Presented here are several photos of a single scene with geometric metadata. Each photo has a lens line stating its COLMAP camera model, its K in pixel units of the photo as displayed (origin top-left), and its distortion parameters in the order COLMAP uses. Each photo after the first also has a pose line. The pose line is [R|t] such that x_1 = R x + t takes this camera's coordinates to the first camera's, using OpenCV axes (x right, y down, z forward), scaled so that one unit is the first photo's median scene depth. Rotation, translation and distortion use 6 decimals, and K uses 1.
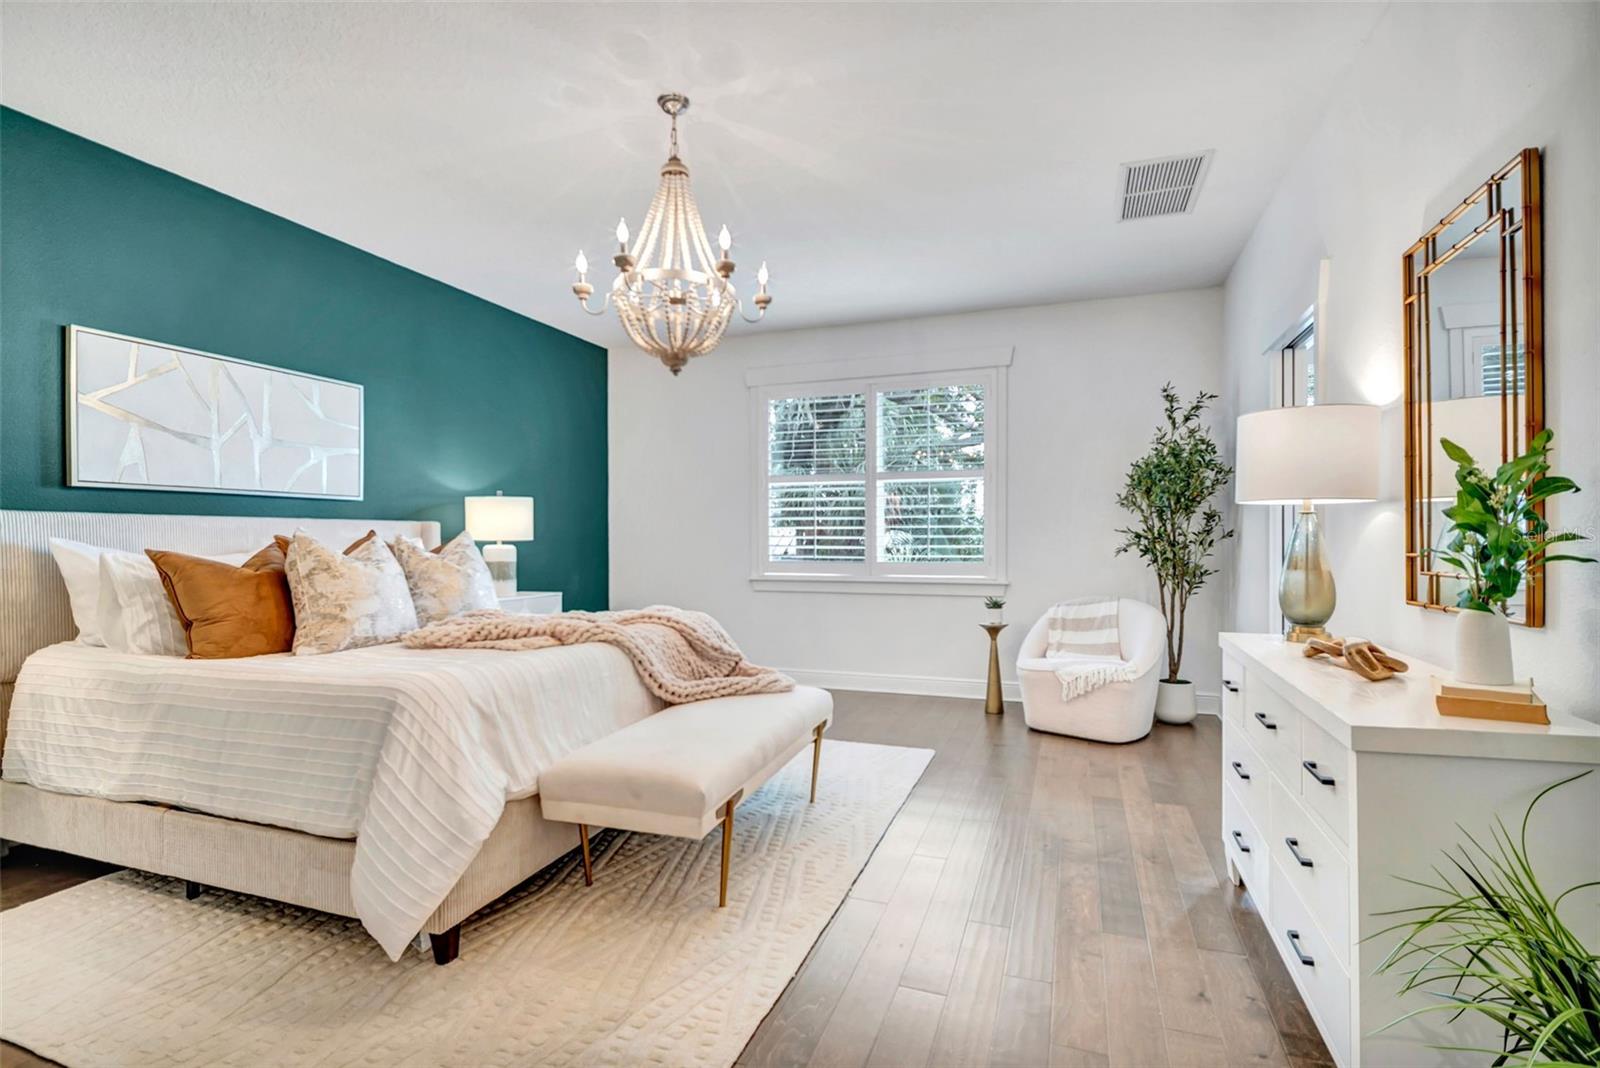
lens RADIAL K [[741.2, 0, 811.5], [0, 741.2, 545.3], [0, 0, 1]] dist [0.003172, -0.008005]
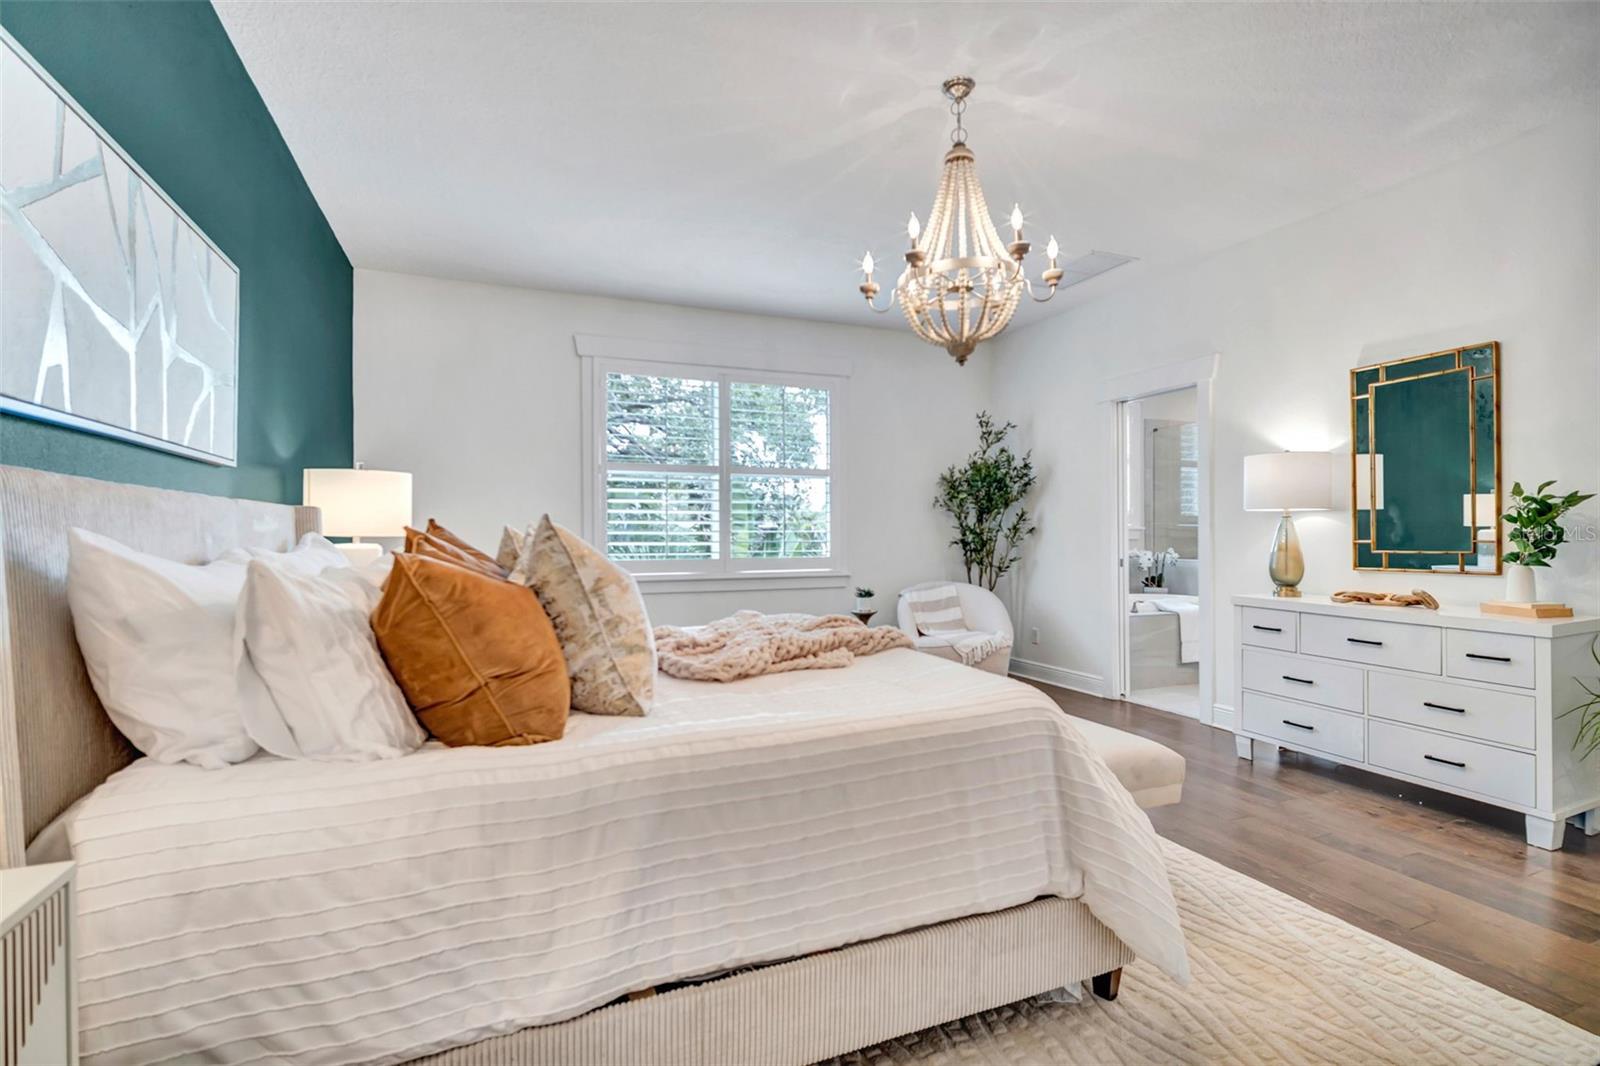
lens RADIAL K [[750.5, 0, 810.5], [0, 750.5, 536.8], [0, 0, 1]] dist [0.002419, -0.009357]
pose [[0.744399, -0.002780, 0.667730, -0.970083], [0.007101, 0.999968, -0.003753, -0.001348], [-0.667698, 0.007535, 0.744394, 0.389603]]
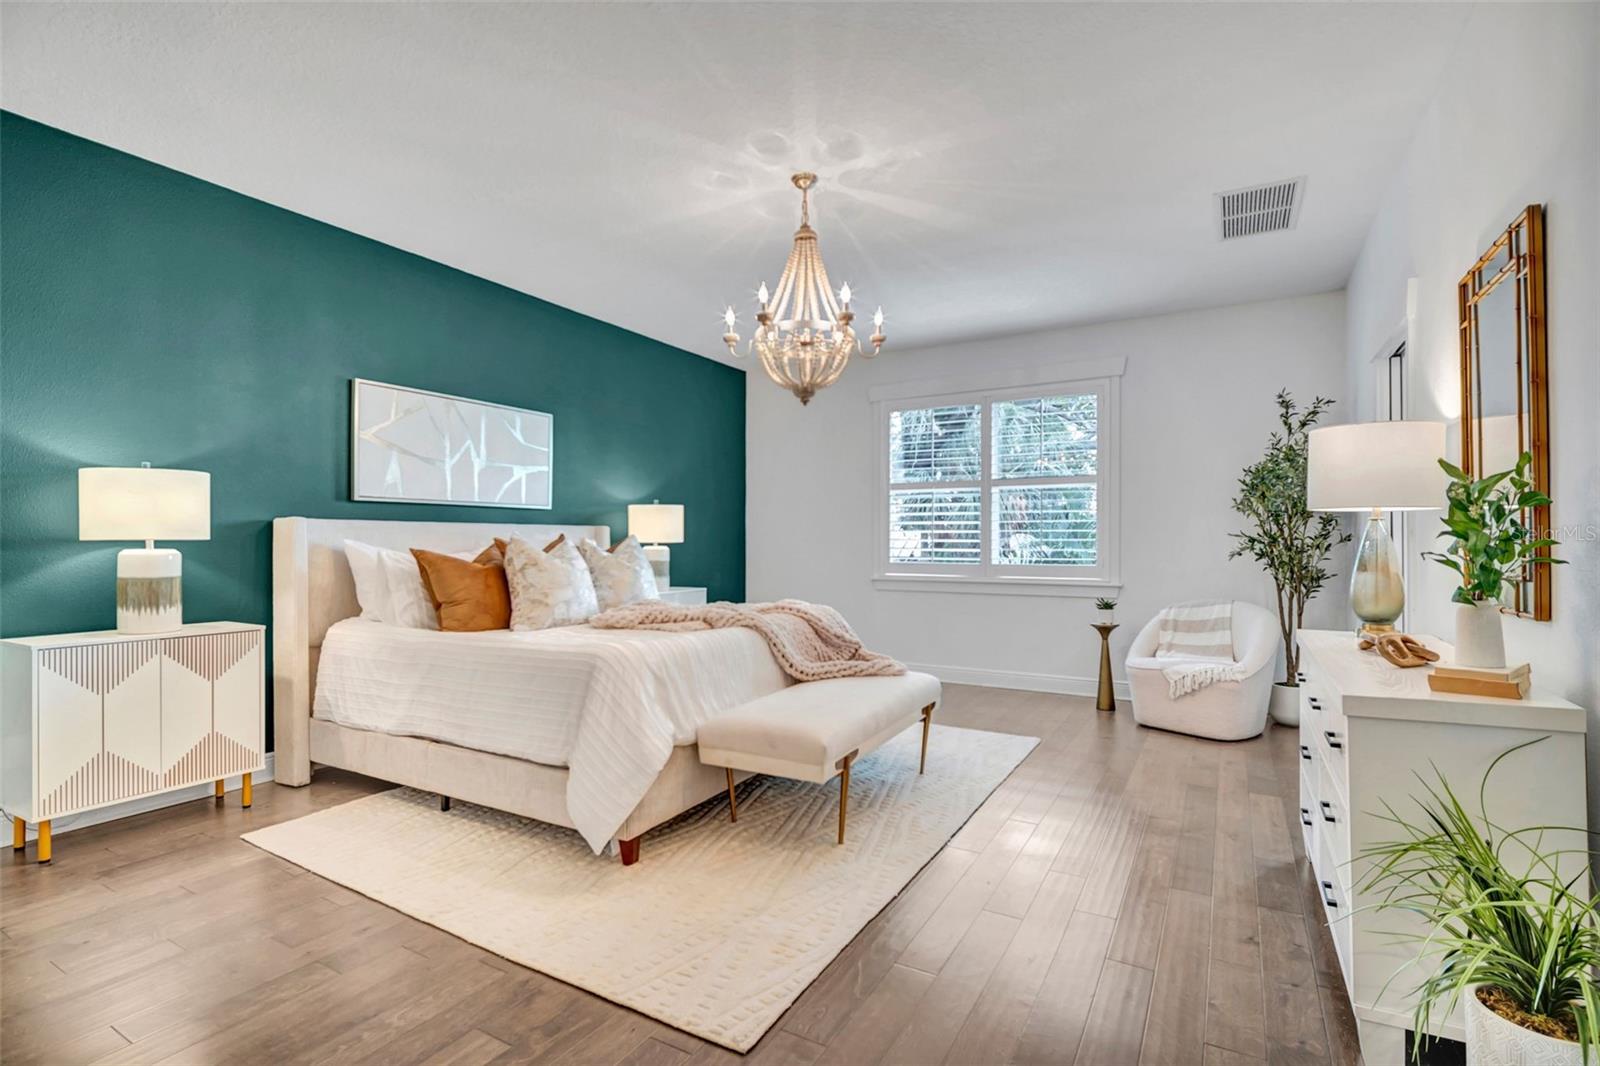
lens RADIAL K [[739.5, 0, 809.3], [0, 739.5, 537.0], [0, 0, 1]] dist [0.002983, -0.009072]
pose [[0.984539, 0.001854, -0.175155, 0.032886], [-0.004500, 0.999882, -0.014709, 0.001437], [0.175107, 0.015270, 0.984431, -0.170299]]
